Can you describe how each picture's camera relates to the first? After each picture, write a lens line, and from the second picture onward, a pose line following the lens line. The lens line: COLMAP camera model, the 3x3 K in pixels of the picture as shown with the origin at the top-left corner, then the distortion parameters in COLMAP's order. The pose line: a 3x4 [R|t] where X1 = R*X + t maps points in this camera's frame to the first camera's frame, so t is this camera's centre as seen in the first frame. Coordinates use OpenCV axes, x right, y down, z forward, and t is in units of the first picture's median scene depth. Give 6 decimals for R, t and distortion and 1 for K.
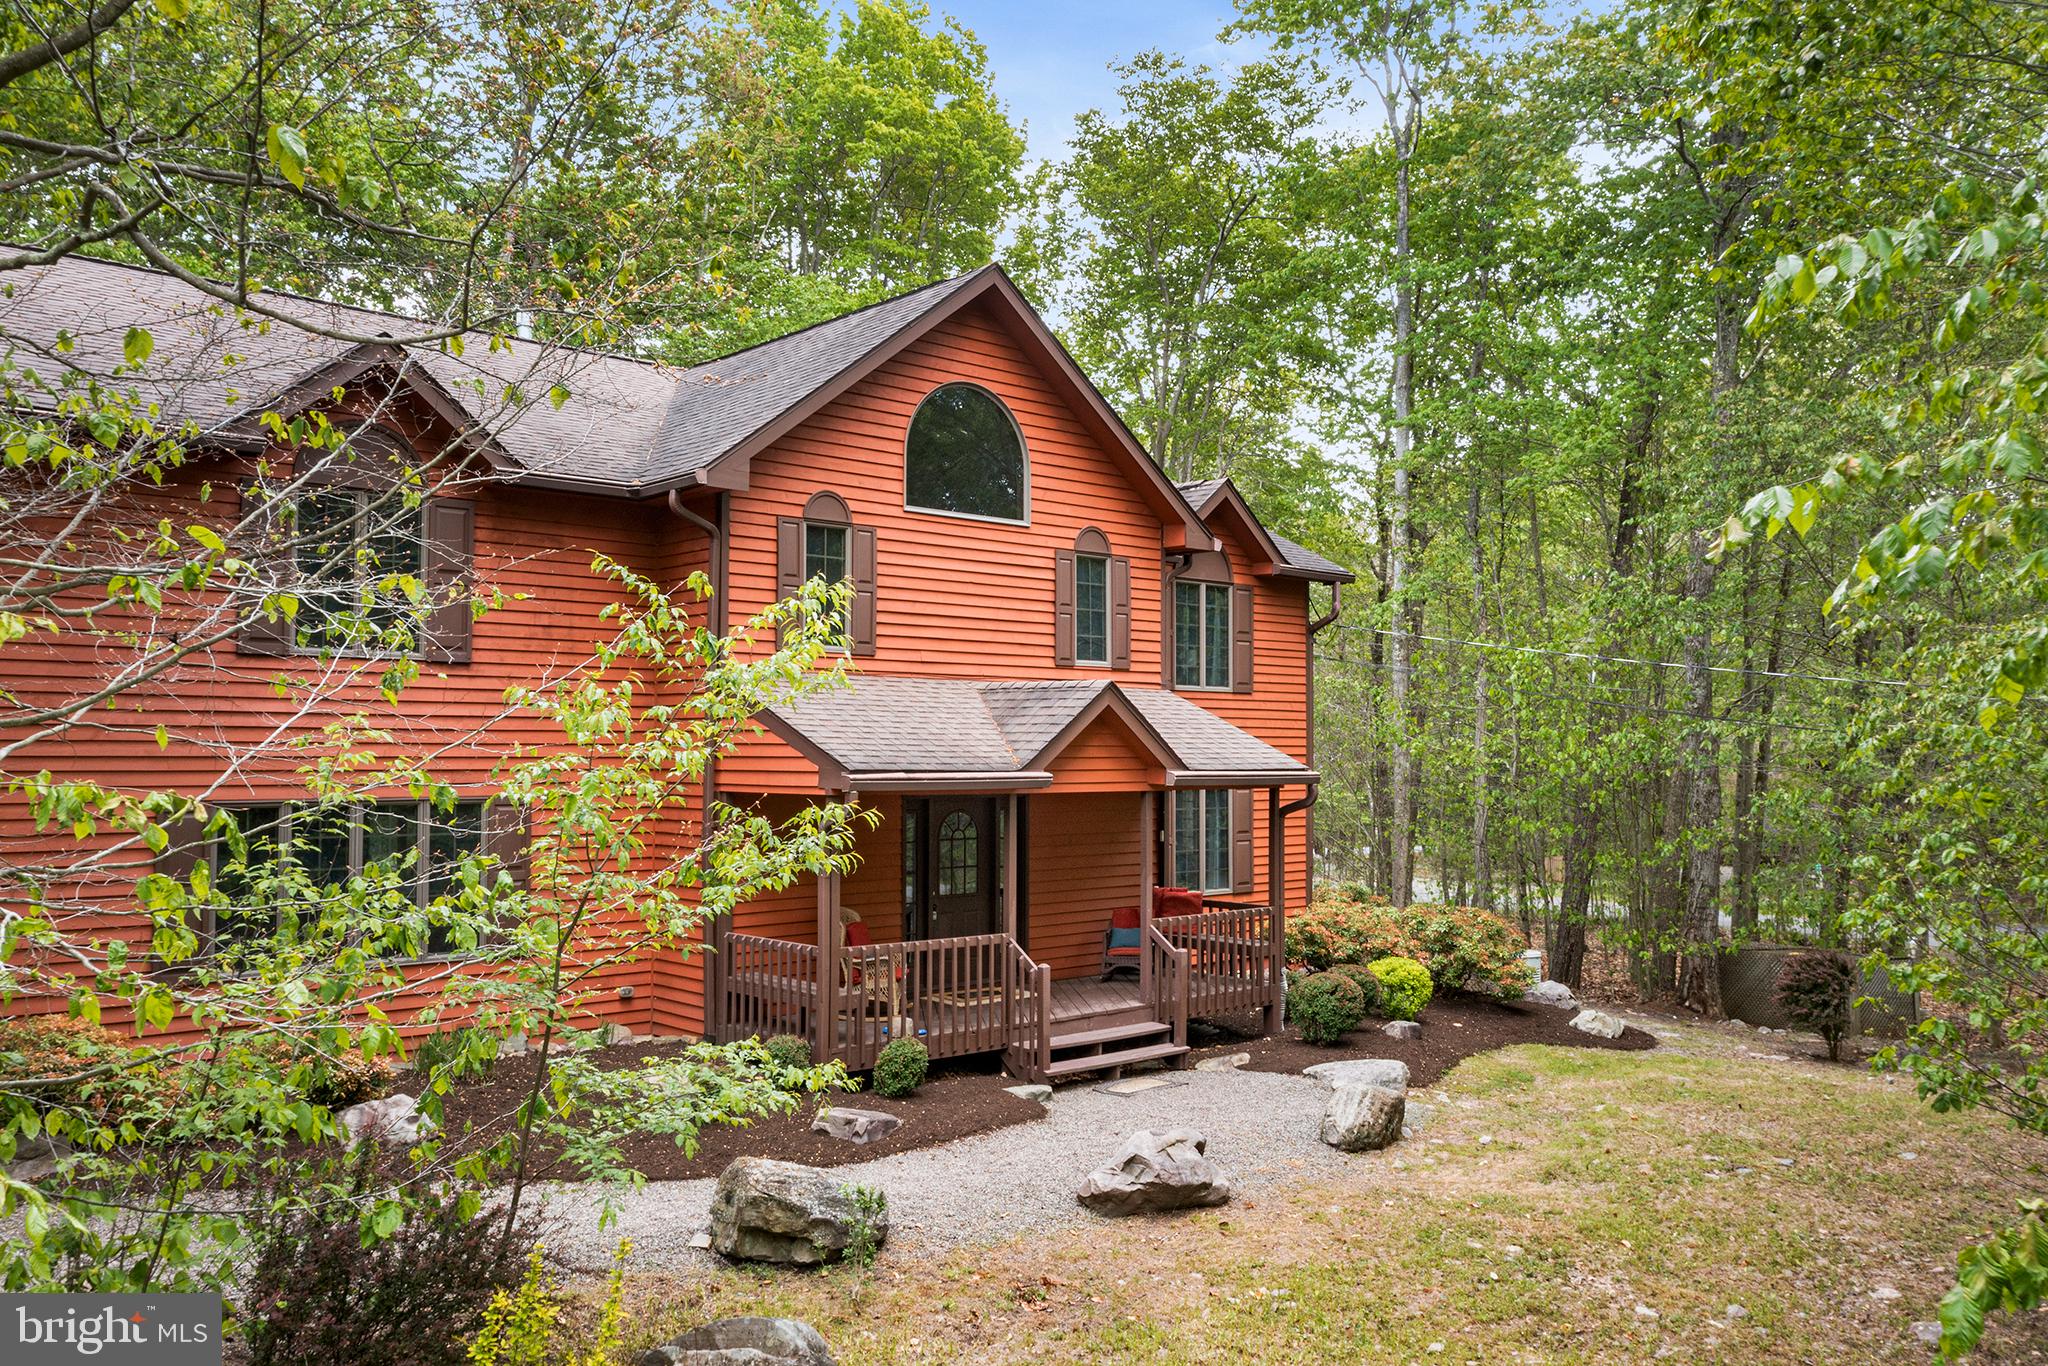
lens RADIAL K [[1857.8, 0, 1024.0], [0, 1857.8, 683.0], [0, 0, 1]] dist [-0.012526, -0.003847]
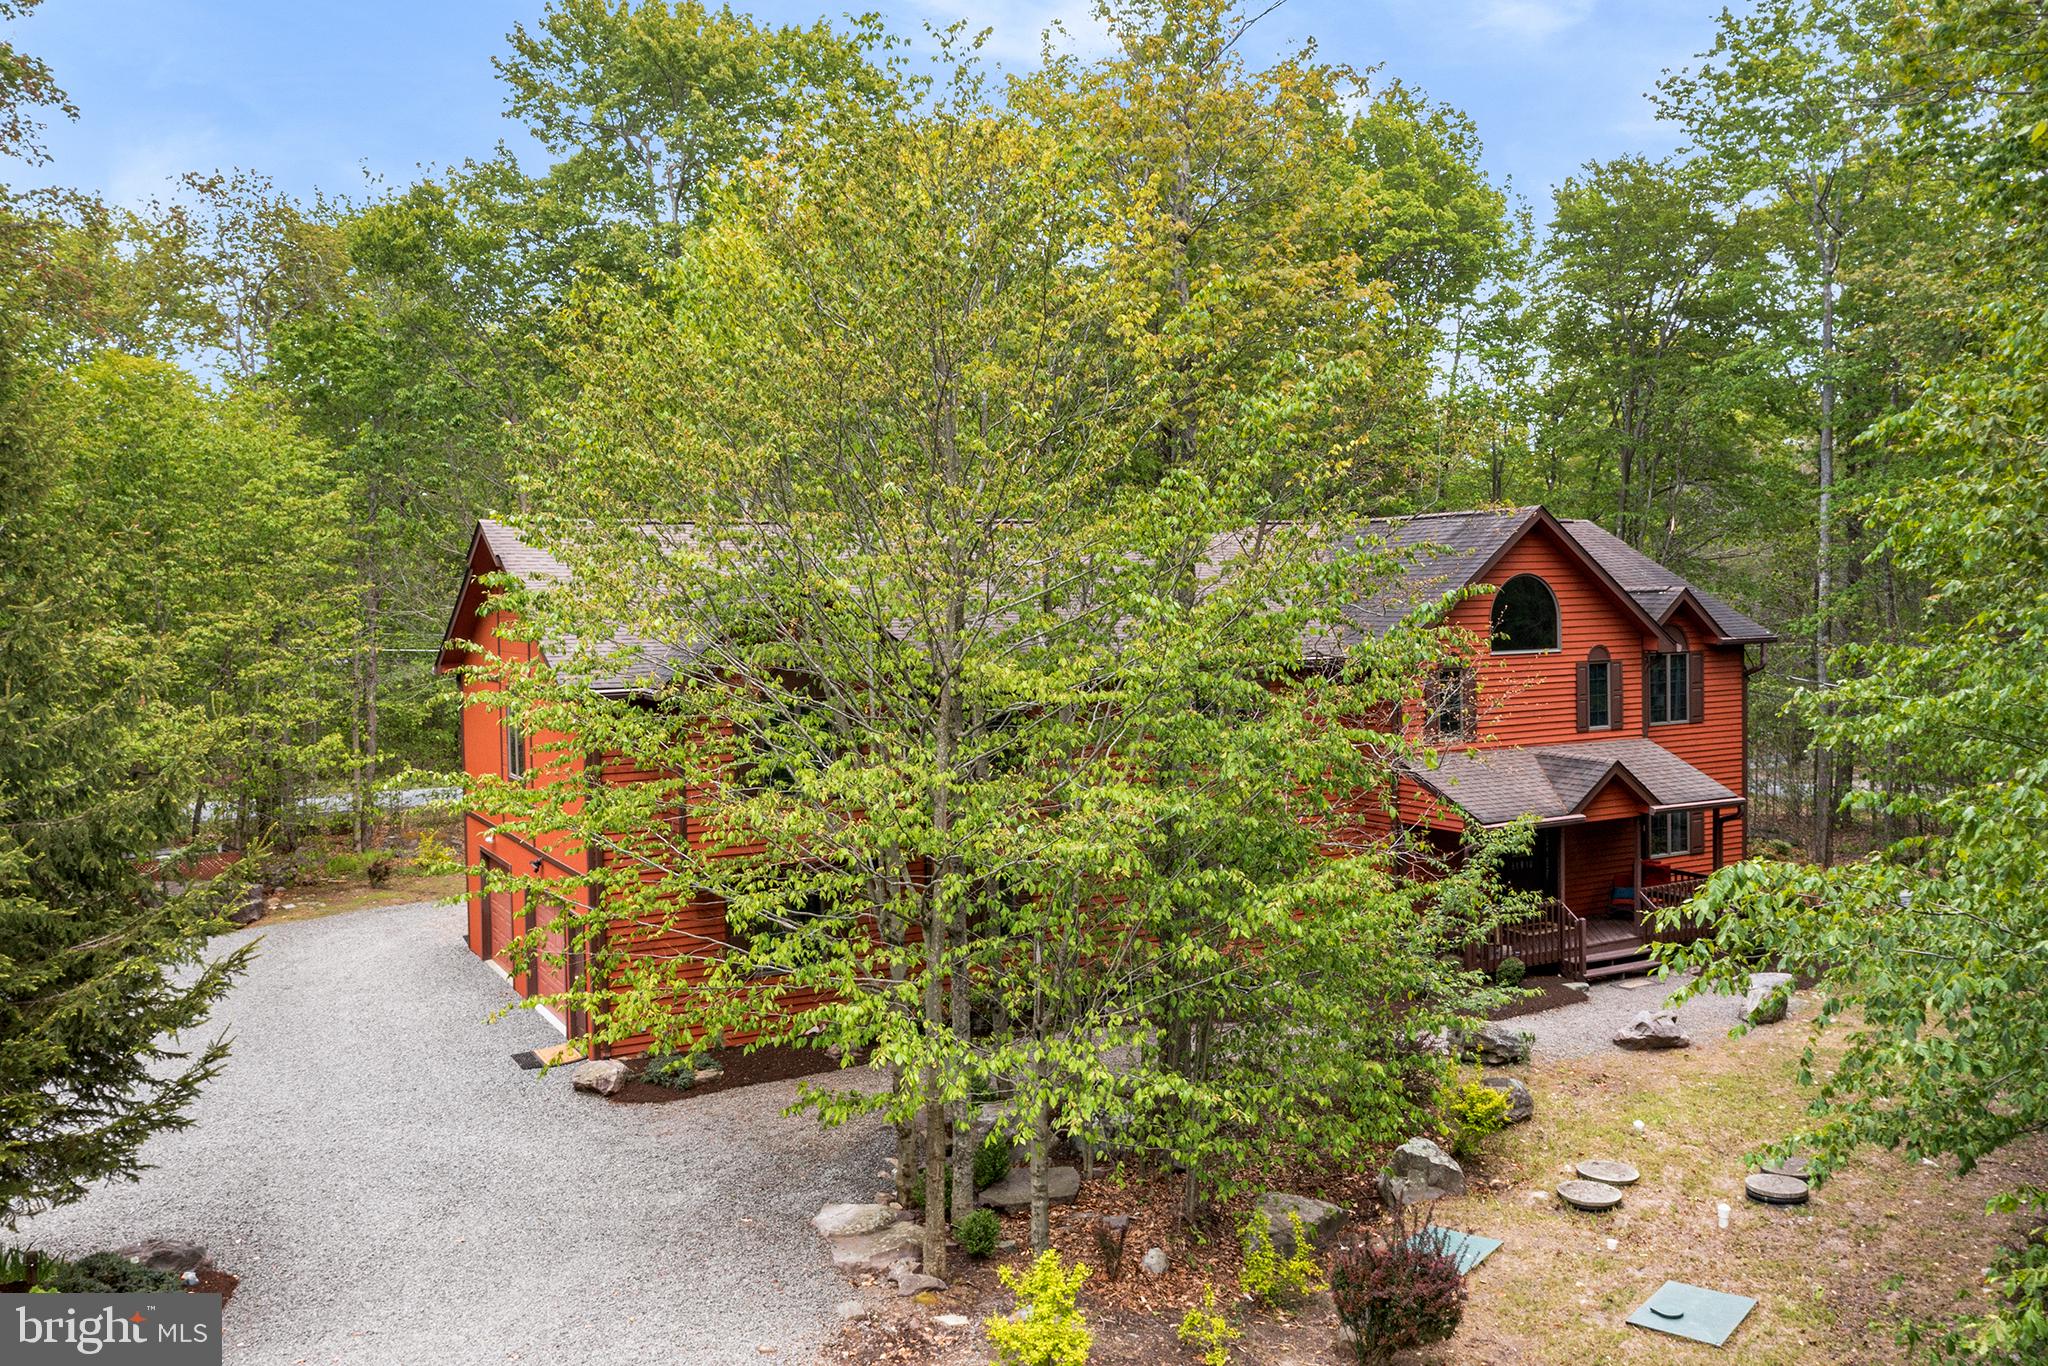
lens RADIAL K [[1719.8, 0, 1024.0], [0, 1719.8, 683.0], [0, 0, 1]] dist [0.005702, 0.002433]
pose [[0.966624, -0.013682, -0.255835, -0.082065], [0.030425, 0.997637, 0.061601, -0.198513], [0.254387, -0.067329, 0.964756, -0.759252]]
